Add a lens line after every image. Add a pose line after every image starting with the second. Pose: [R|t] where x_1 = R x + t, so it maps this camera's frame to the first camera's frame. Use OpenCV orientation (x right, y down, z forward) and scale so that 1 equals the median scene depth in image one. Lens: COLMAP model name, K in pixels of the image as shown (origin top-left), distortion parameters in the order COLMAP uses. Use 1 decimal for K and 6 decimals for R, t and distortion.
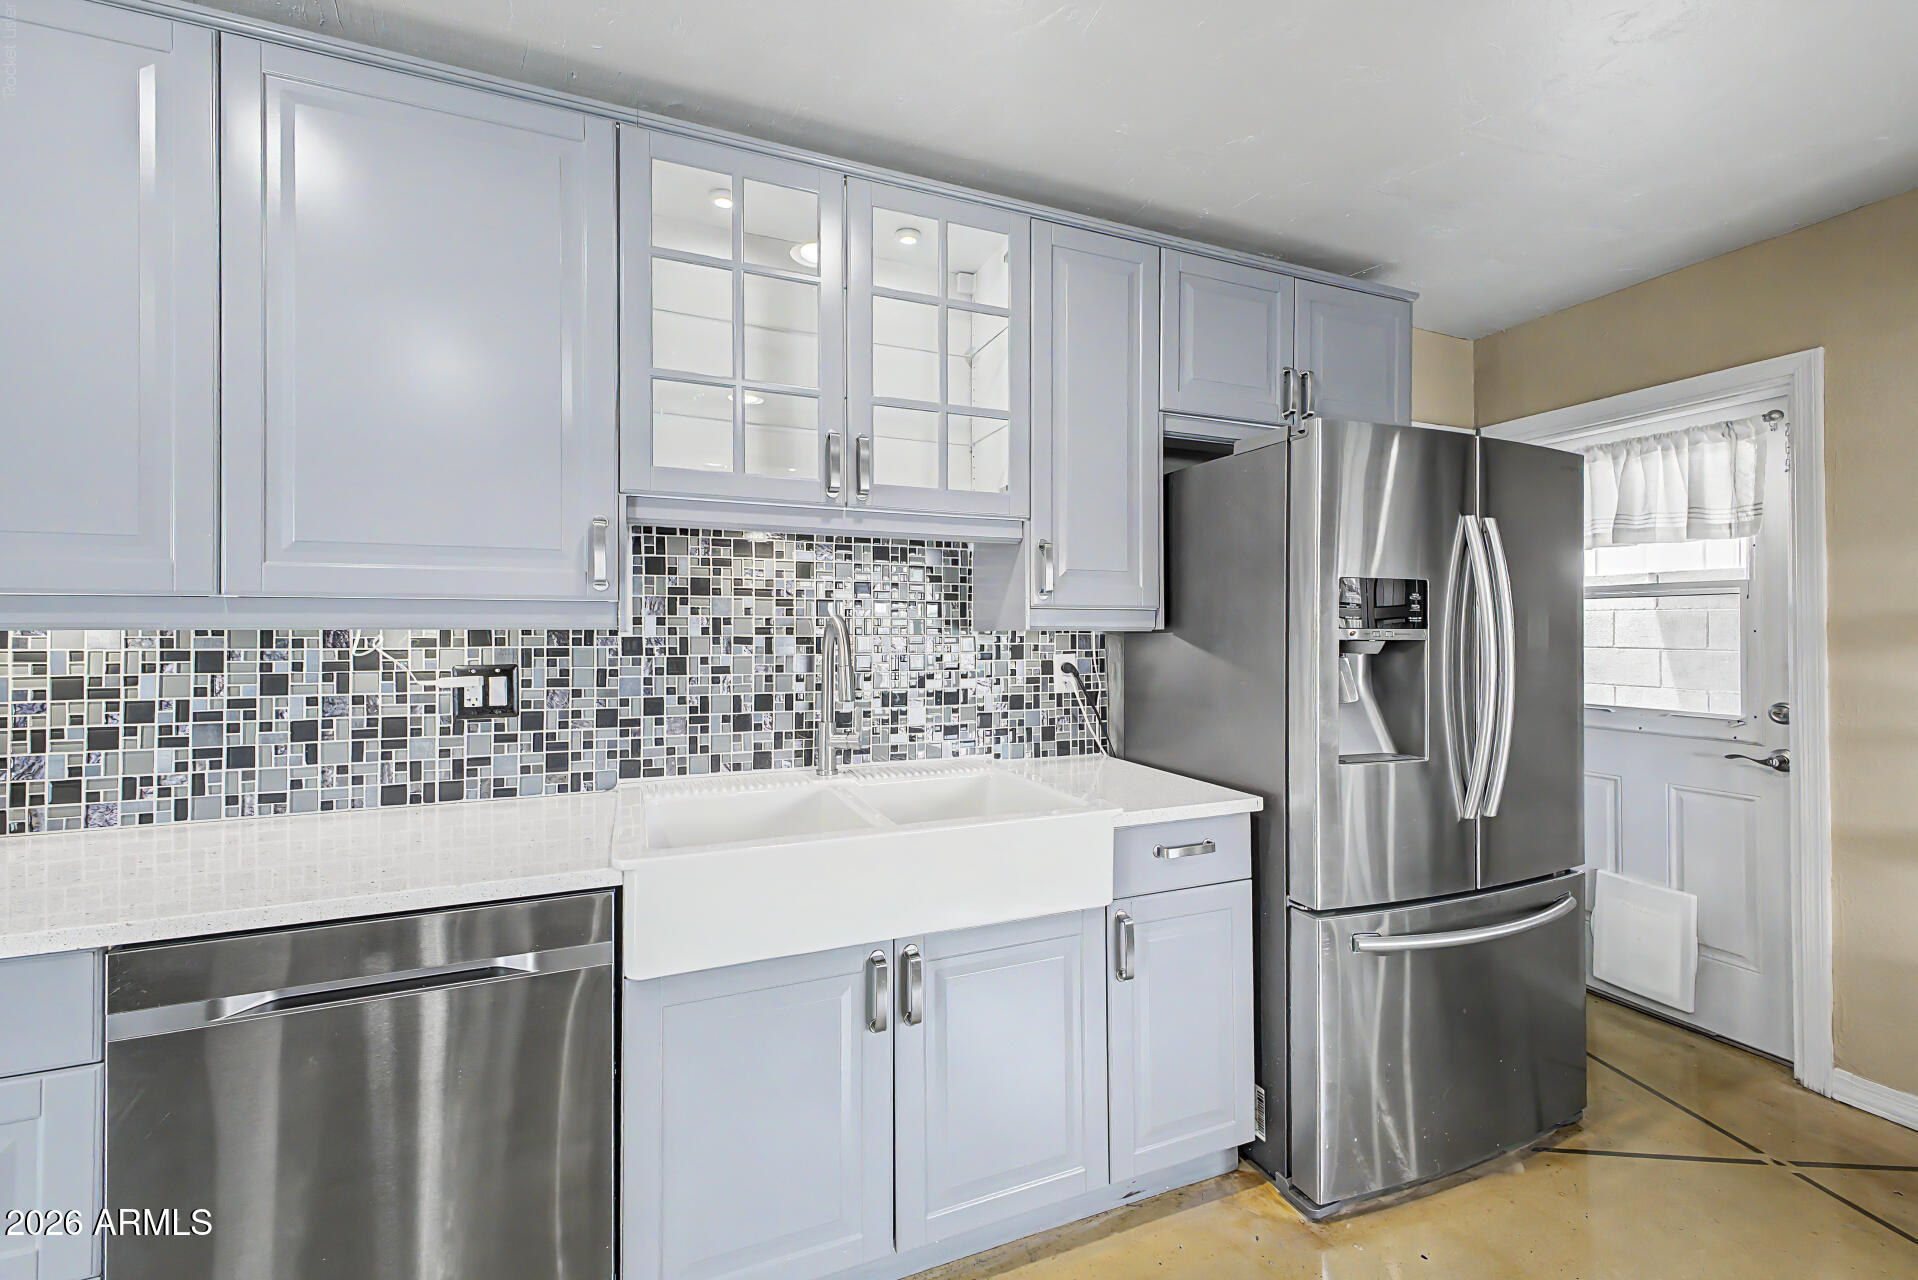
lens RADIAL K [[762.1, 0, 959.4], [0, 762.1, 630.9], [0, 0, 1]] dist [0.024211, -0.011796]
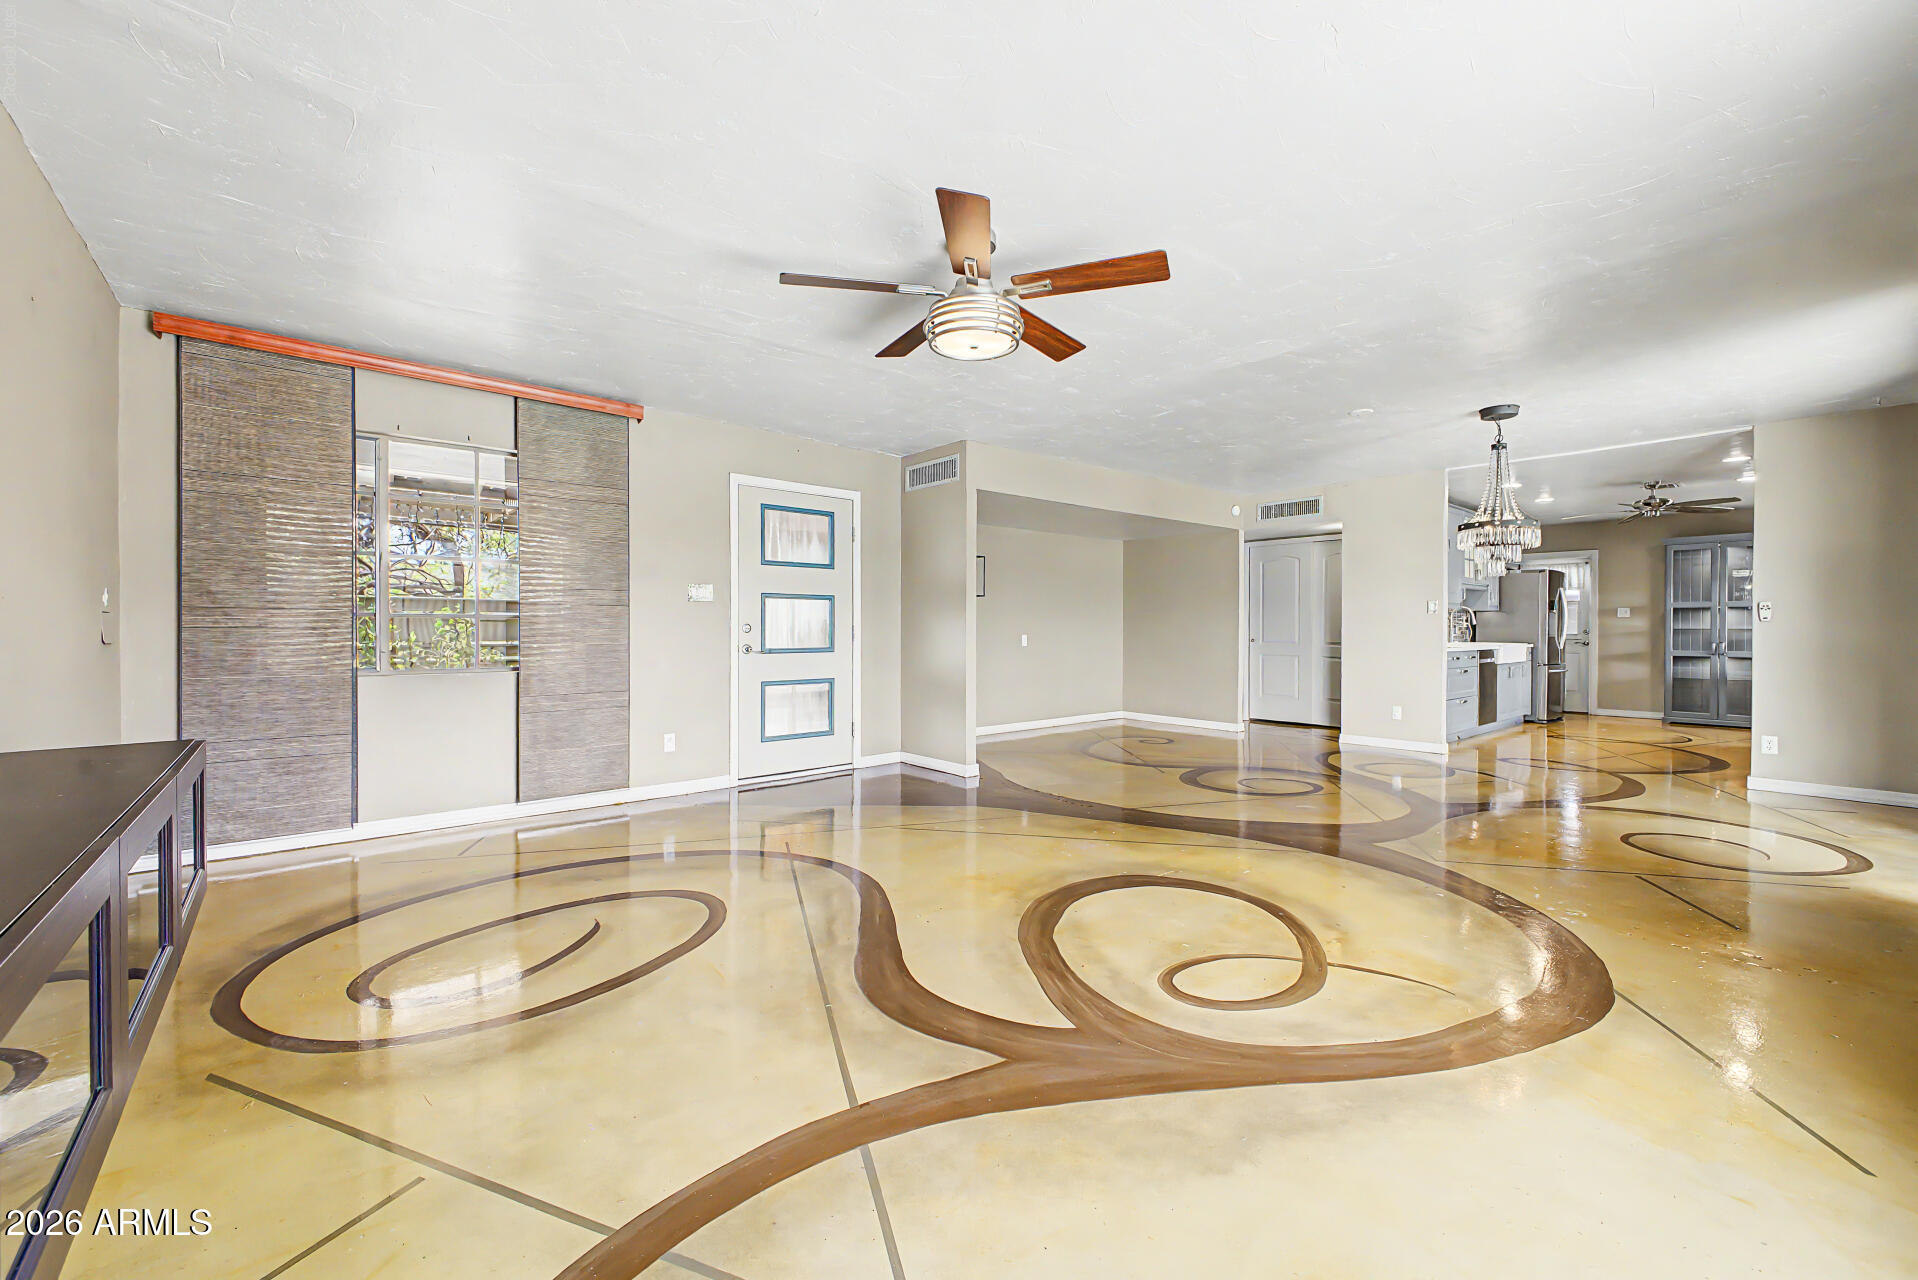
lens RADIAL K [[762.1, 0, 959.4], [0, 762.1, 630.9], [0, 0, 1]] dist [0.024211, -0.011796]
pose [[0.944978, 0.001713, 0.327130, -4.860509], [-0.002693, 0.999993, 0.002544, 0.137005], [-0.327123, -0.003285, 0.944976, -2.543486]]
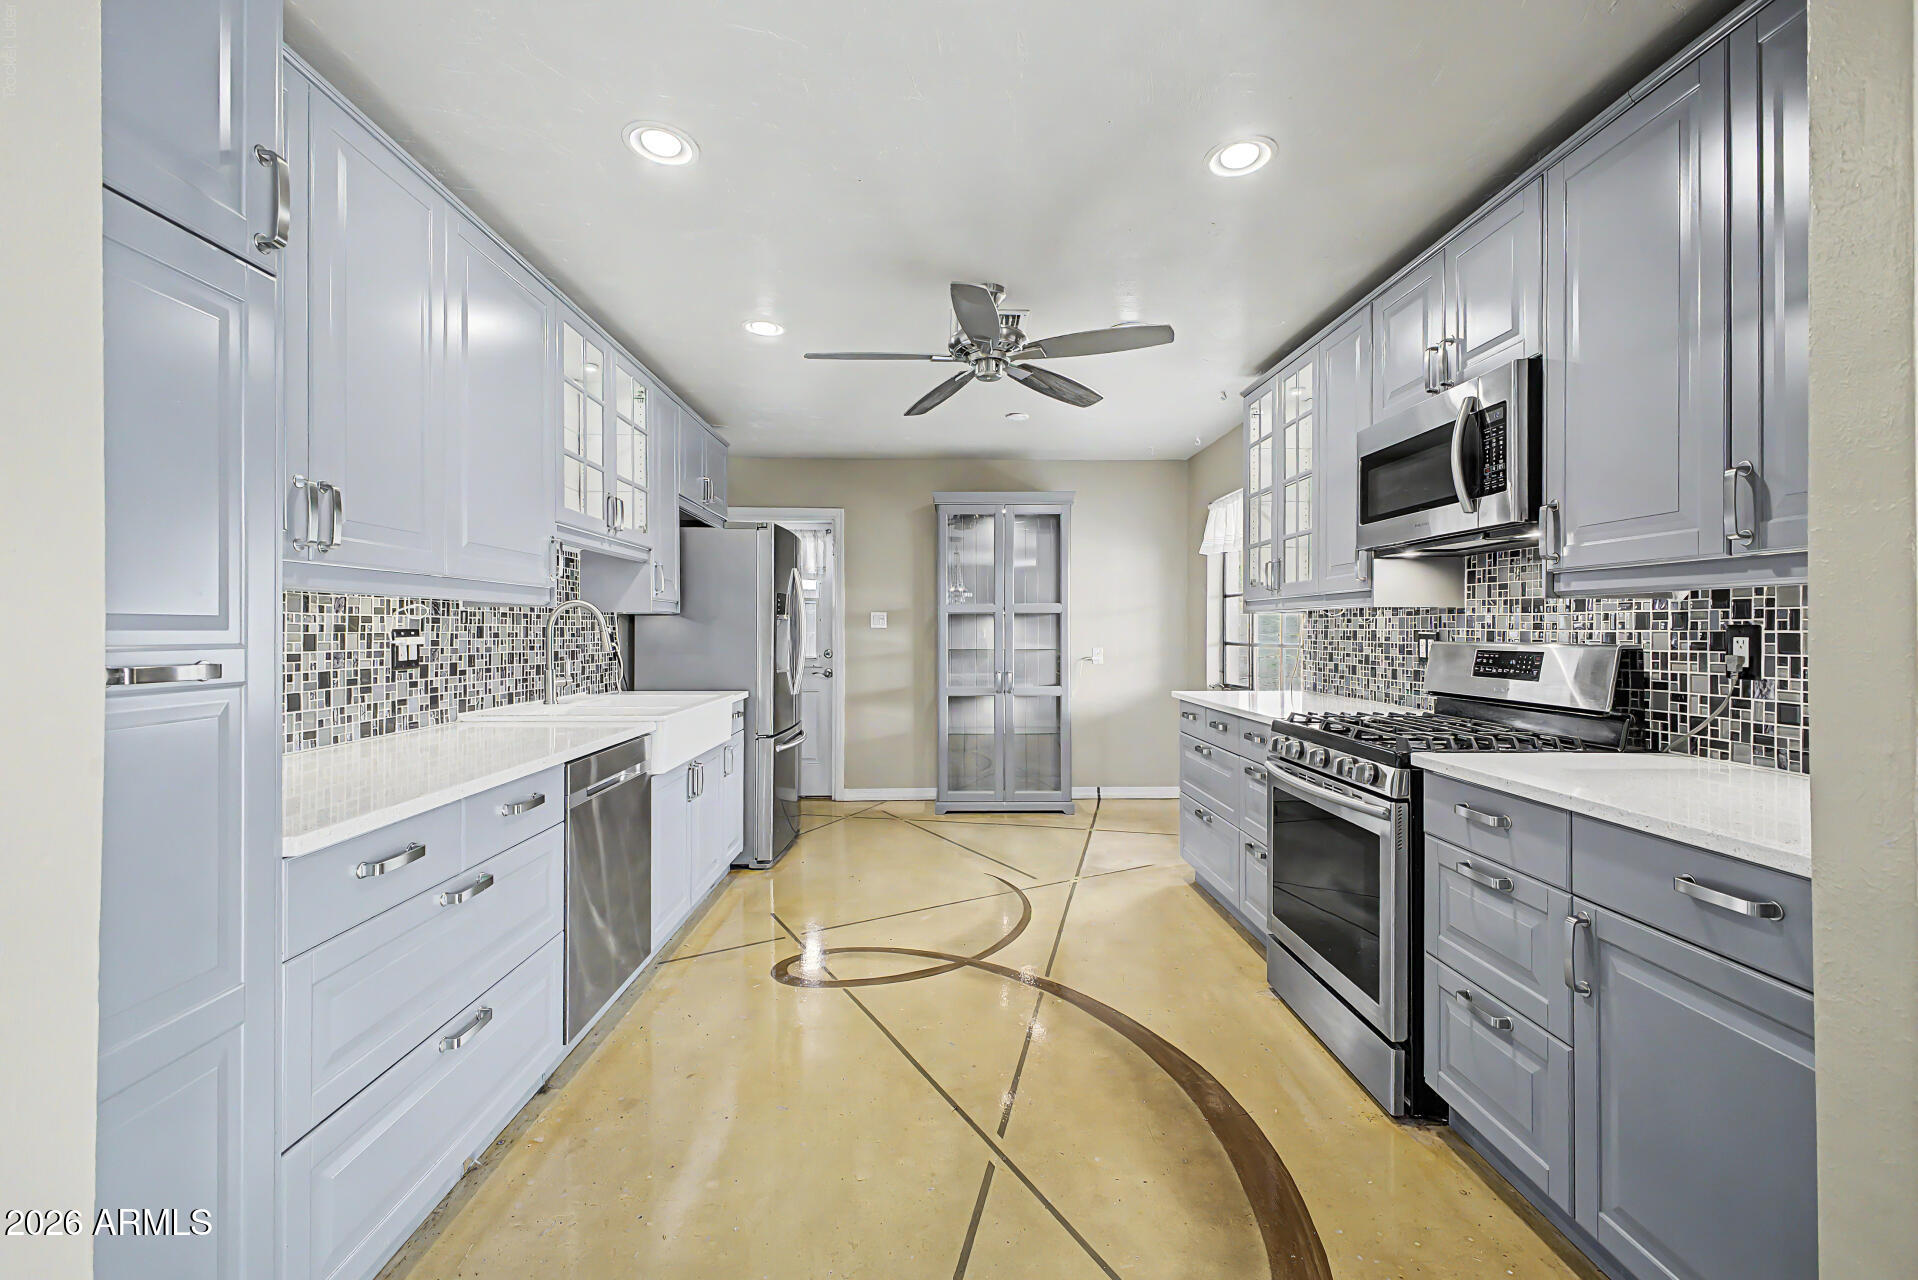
lens RADIAL K [[824.2, 0, 959.0], [0, 824.2, 640.0], [0, 0, 1]] dist [0.000317, 0.000014]
pose [[0.357149, -0.011438, 0.933977, -1.605076], [-0.000747, 0.999921, 0.012532, 0.044820], [-0.934047, -0.005174, 0.357113, -0.394811]]
